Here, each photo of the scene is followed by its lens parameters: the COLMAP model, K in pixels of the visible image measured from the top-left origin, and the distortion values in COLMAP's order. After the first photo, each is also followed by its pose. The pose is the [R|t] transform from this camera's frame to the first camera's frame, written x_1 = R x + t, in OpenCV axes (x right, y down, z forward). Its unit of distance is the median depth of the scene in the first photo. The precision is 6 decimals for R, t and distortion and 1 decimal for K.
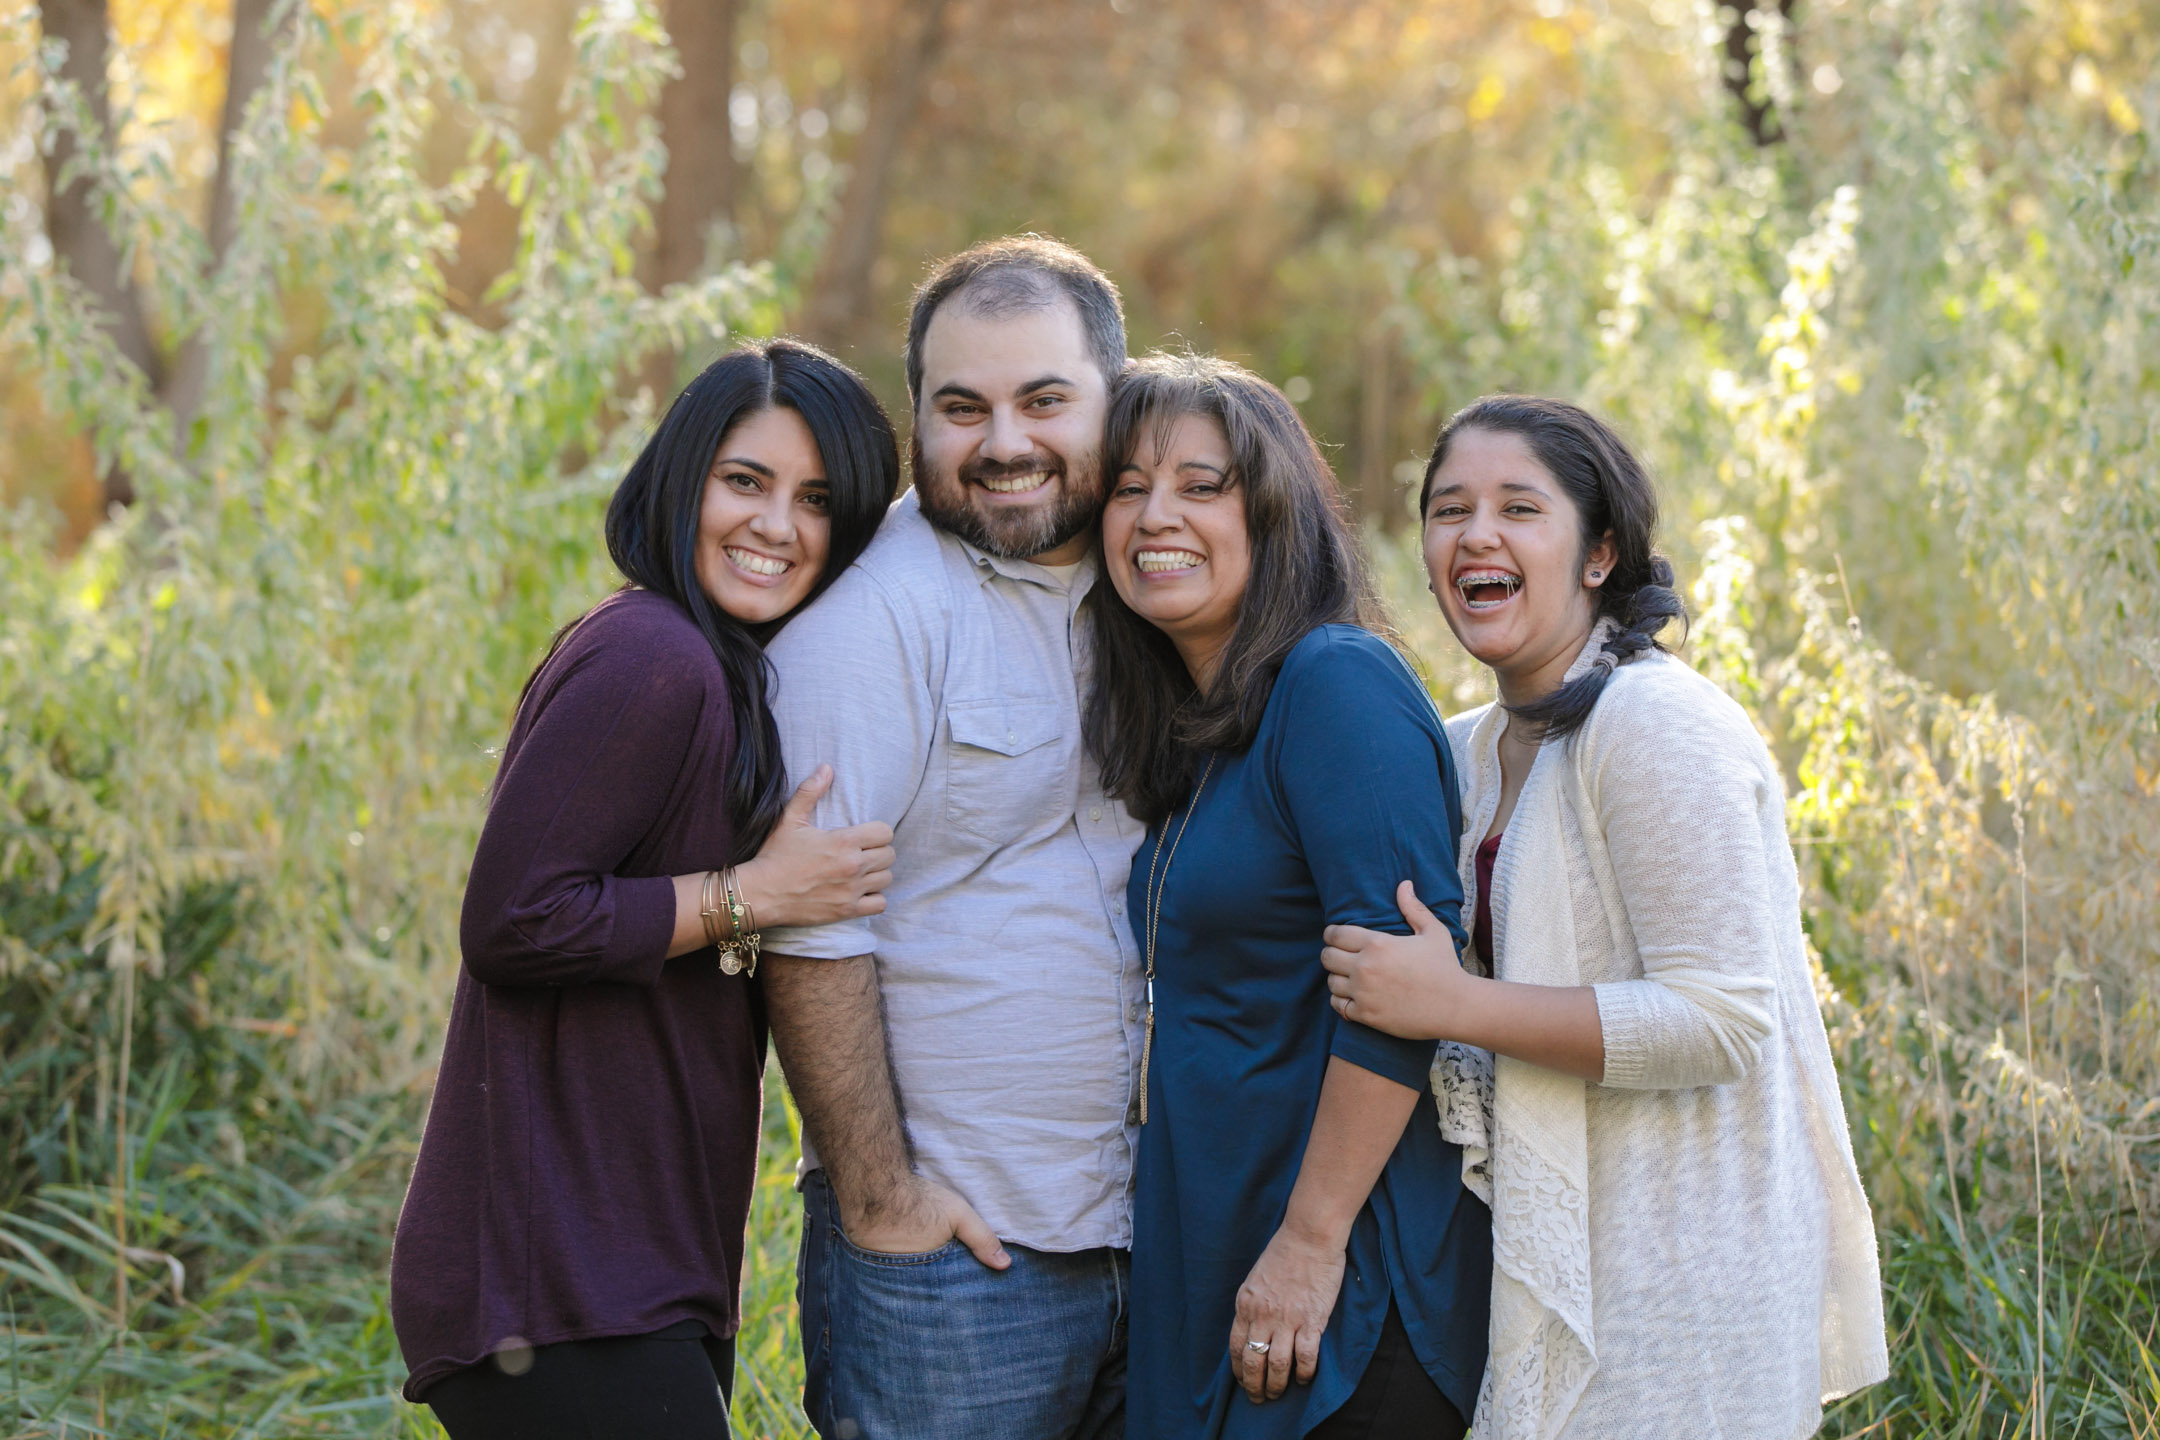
lens RADIAL K [[6547.2, 0, 1076.7], [0, 6547.2, 725.9], [0, 0, 1]] dist [-0.135801, 0.000000]
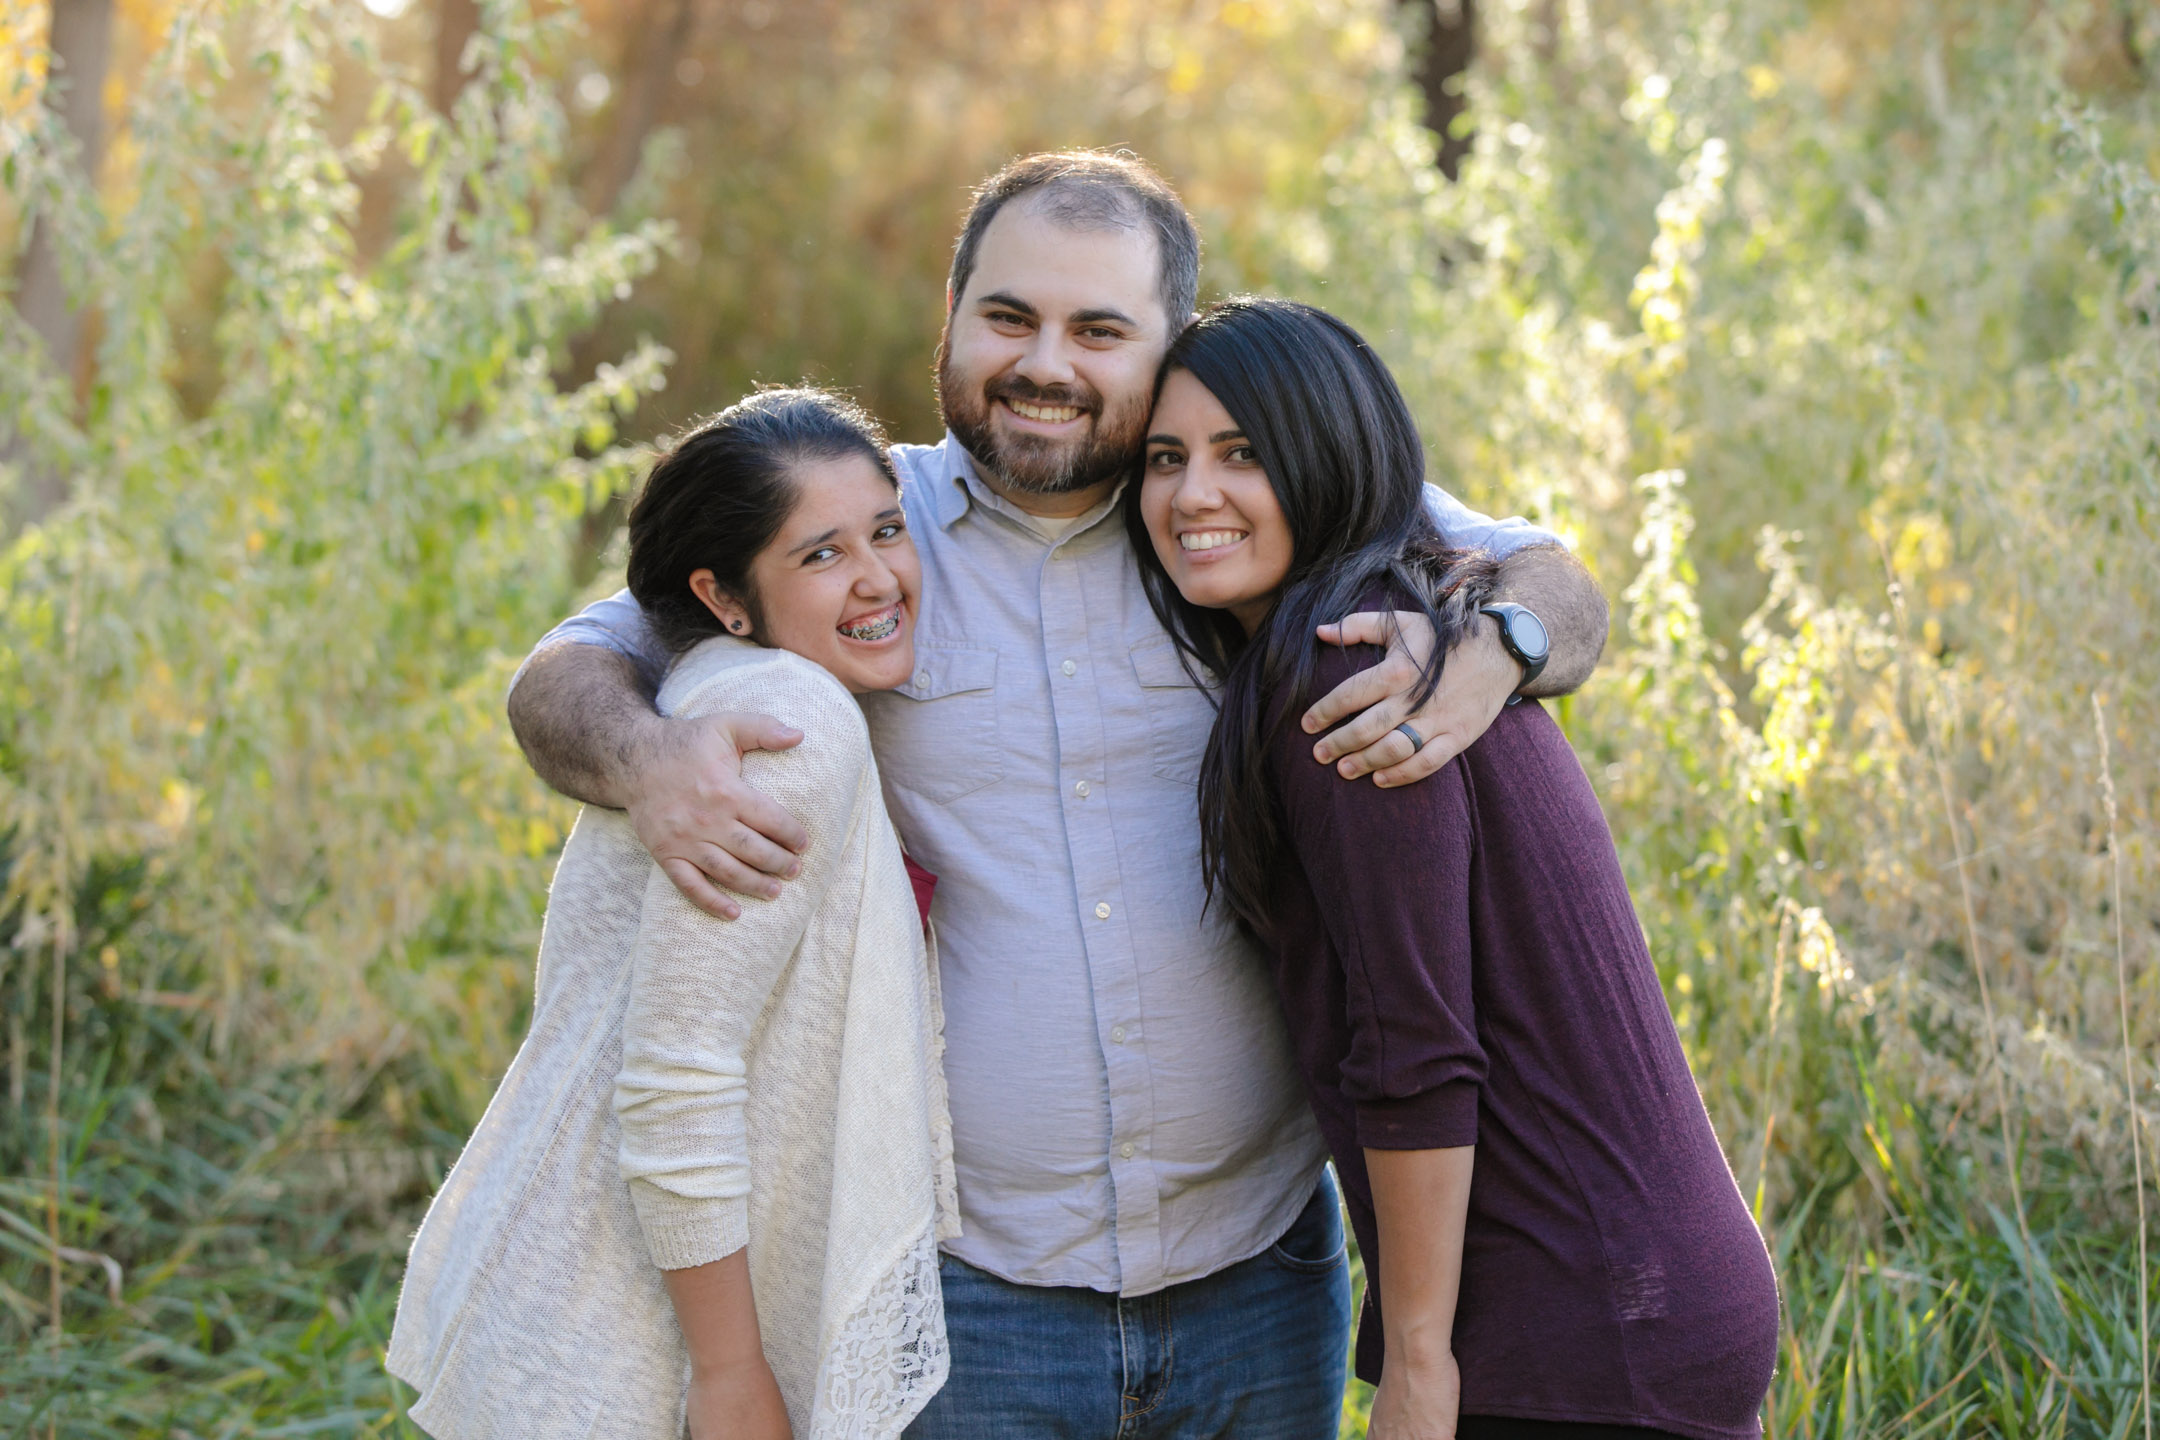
lens RADIAL K [[5549.3, 0, 1084.1], [0, 5549.3, 710.5], [0, 0, 1]] dist [-0.247059, 0.000000]
pose [[0.997838, -0.011936, 0.064629, -0.041305], [0.010863, 0.999798, 0.016935, -0.010476], [-0.064818, -0.016196, 0.997766, 0.162346]]
